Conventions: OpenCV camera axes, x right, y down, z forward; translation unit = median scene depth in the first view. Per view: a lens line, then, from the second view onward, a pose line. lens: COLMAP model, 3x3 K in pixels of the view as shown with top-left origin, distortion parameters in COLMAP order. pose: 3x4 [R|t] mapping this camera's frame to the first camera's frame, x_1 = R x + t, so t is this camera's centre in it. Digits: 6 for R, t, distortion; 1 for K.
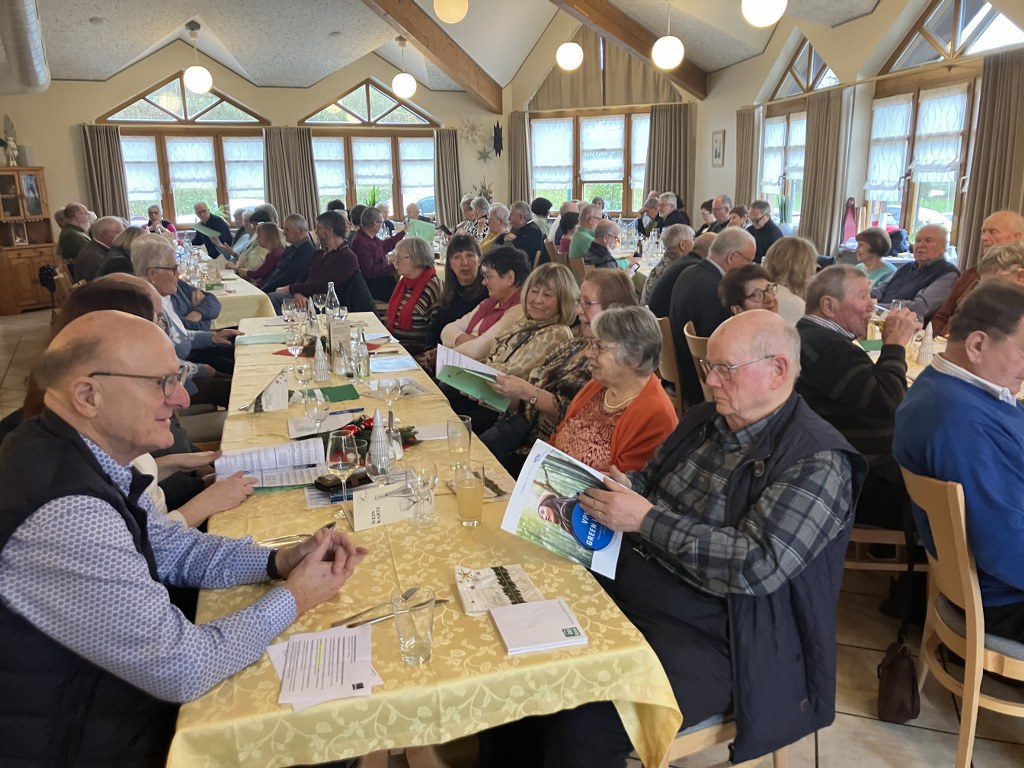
lens RADIAL K [[848.7, 0, 512.0], [0, 848.7, 384.0], [0, 0, 1]] dist [0.006166, 0.006462]
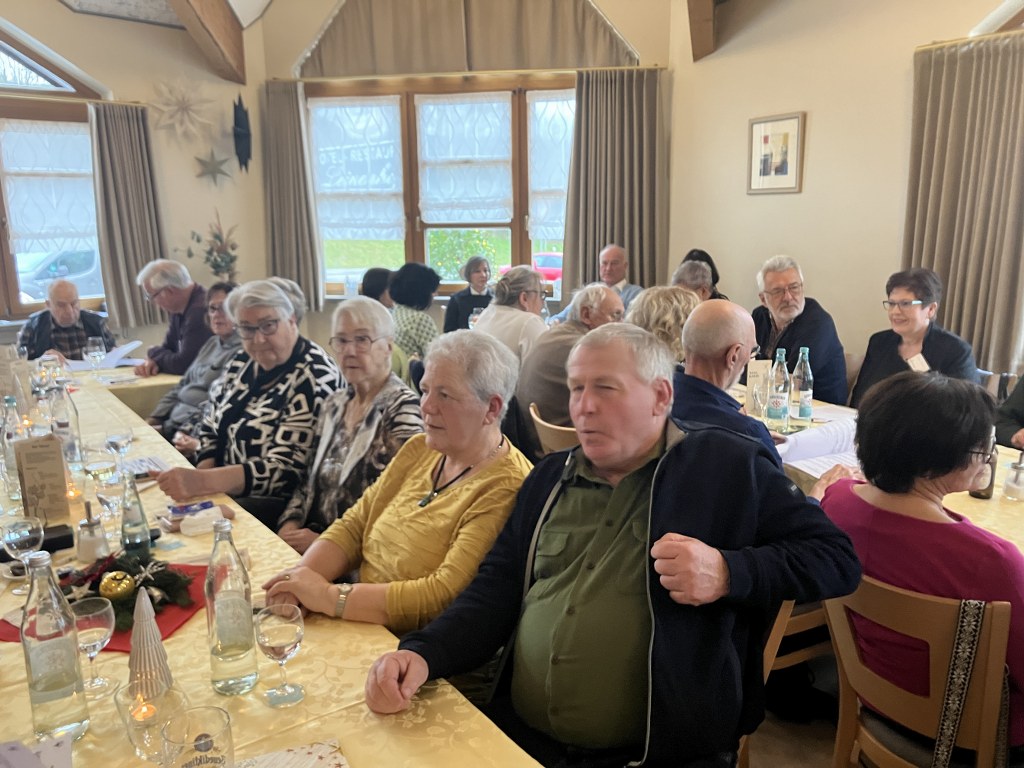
lens RADIAL K [[848.7, 0, 512.0], [0, 848.7, 384.0], [0, 0, 1]] dist [0.006166, 0.006462]
pose [[0.932269, -0.067518, 0.355408, -0.054050], [0.081899, 0.996313, -0.025555, -0.129295], [-0.352372, 0.052932, 0.934362, 0.526075]]
